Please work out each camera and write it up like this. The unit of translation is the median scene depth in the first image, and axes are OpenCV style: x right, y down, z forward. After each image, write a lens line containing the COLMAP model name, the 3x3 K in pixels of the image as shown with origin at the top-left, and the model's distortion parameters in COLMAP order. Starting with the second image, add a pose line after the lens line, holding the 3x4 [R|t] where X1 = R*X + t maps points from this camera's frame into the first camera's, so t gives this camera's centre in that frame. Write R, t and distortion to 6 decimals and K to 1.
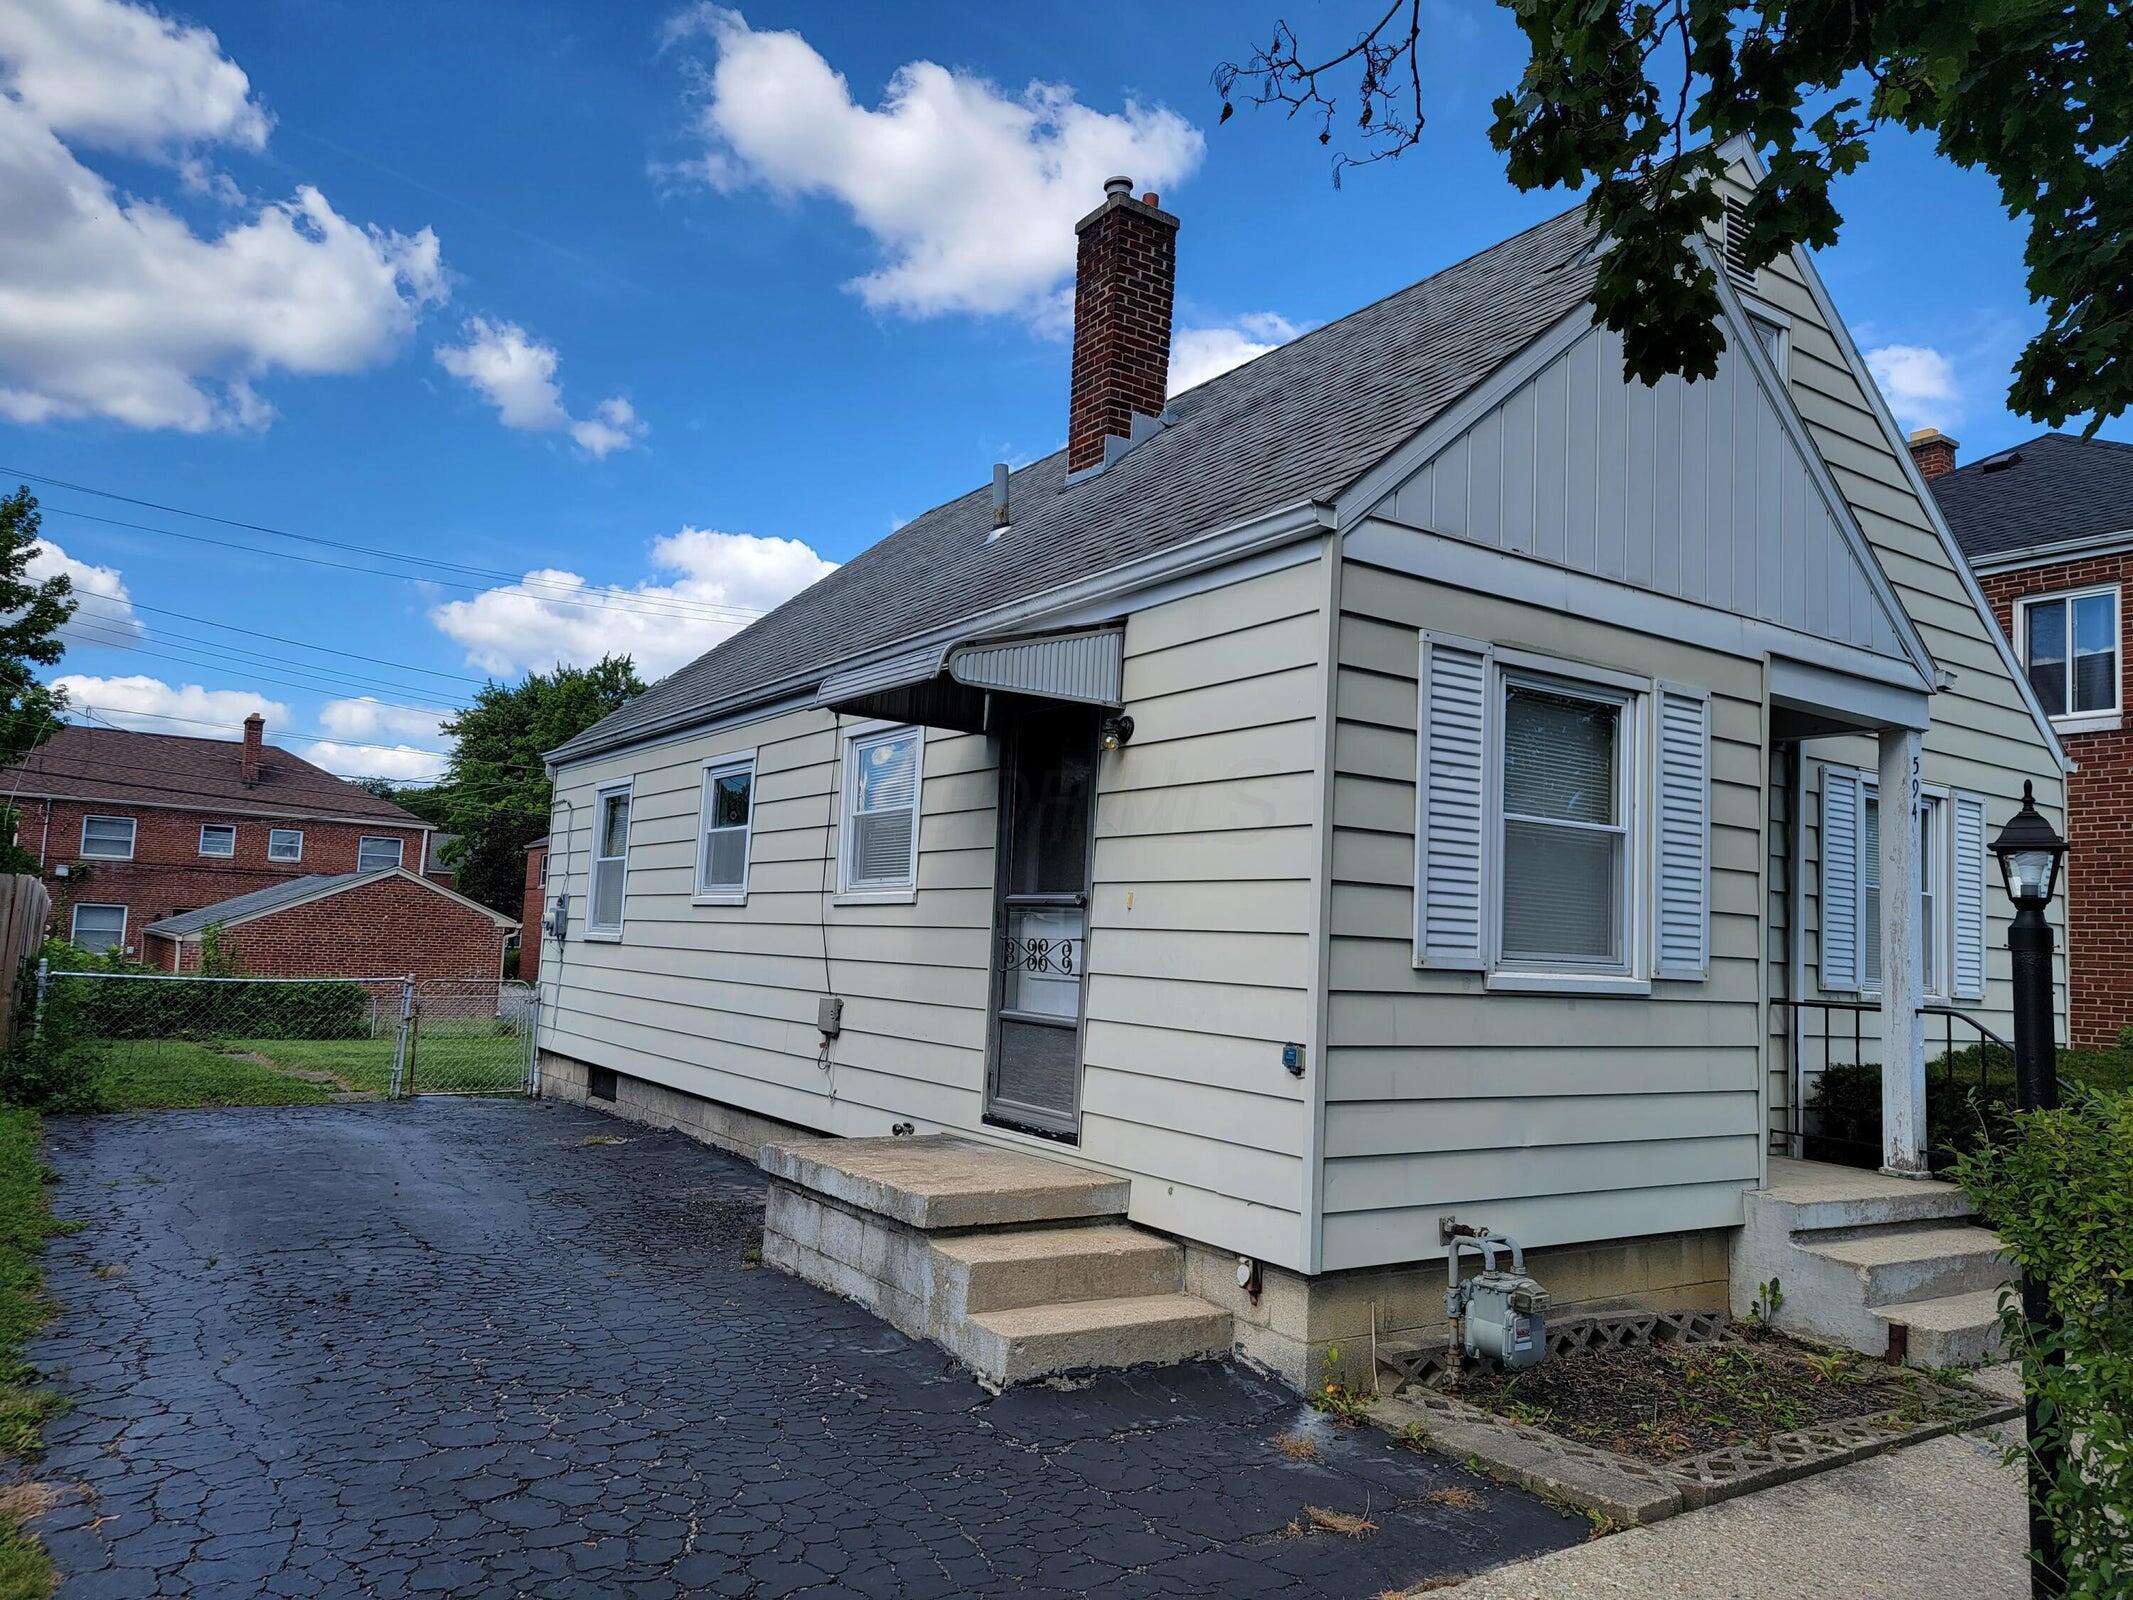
lens RADIAL K [[1537.7, 0, 1066.5], [0, 1537.7, 800.0], [0, 0, 1]] dist [0.005361, 0.001481]
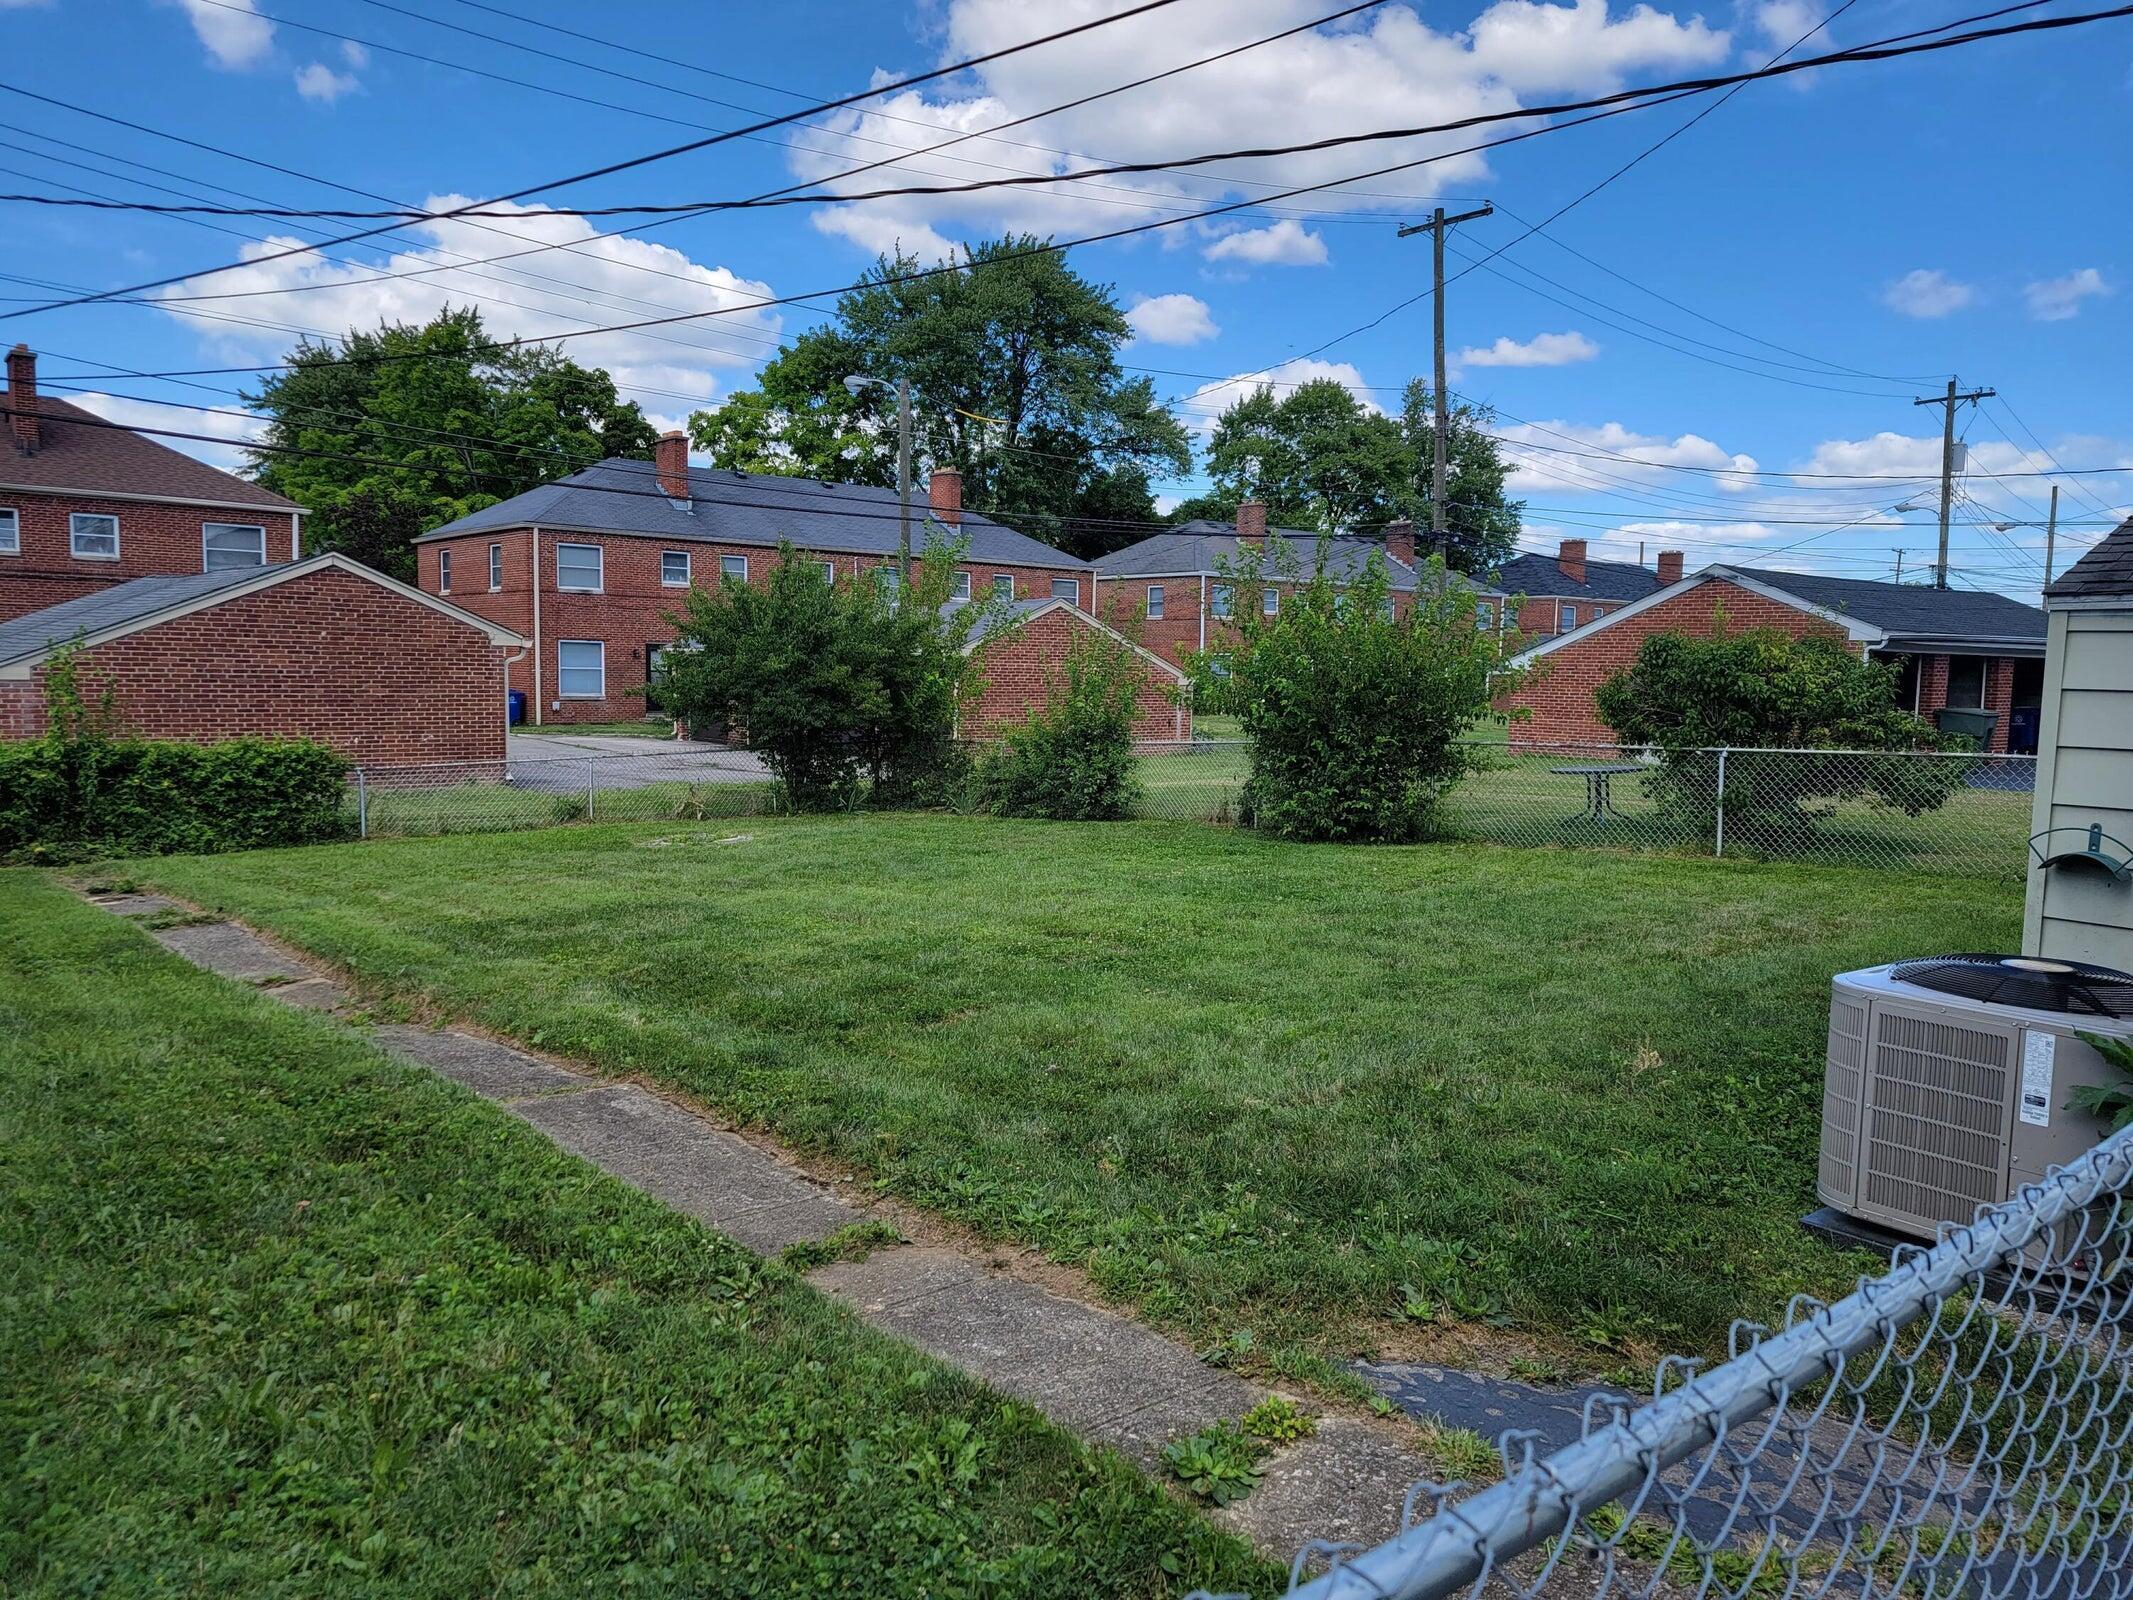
lens RADIAL K [[1537.7, 0, 1066.5], [0, 1537.7, 800.0], [0, 0, 1]] dist [0.005361, 0.001481]
pose [[0.992811, -0.035010, 0.114456, -0.248310], [0.012446, 0.981278, 0.192193, 0.029458], [-0.119042, -0.189387, 0.974660, 0.388671]]
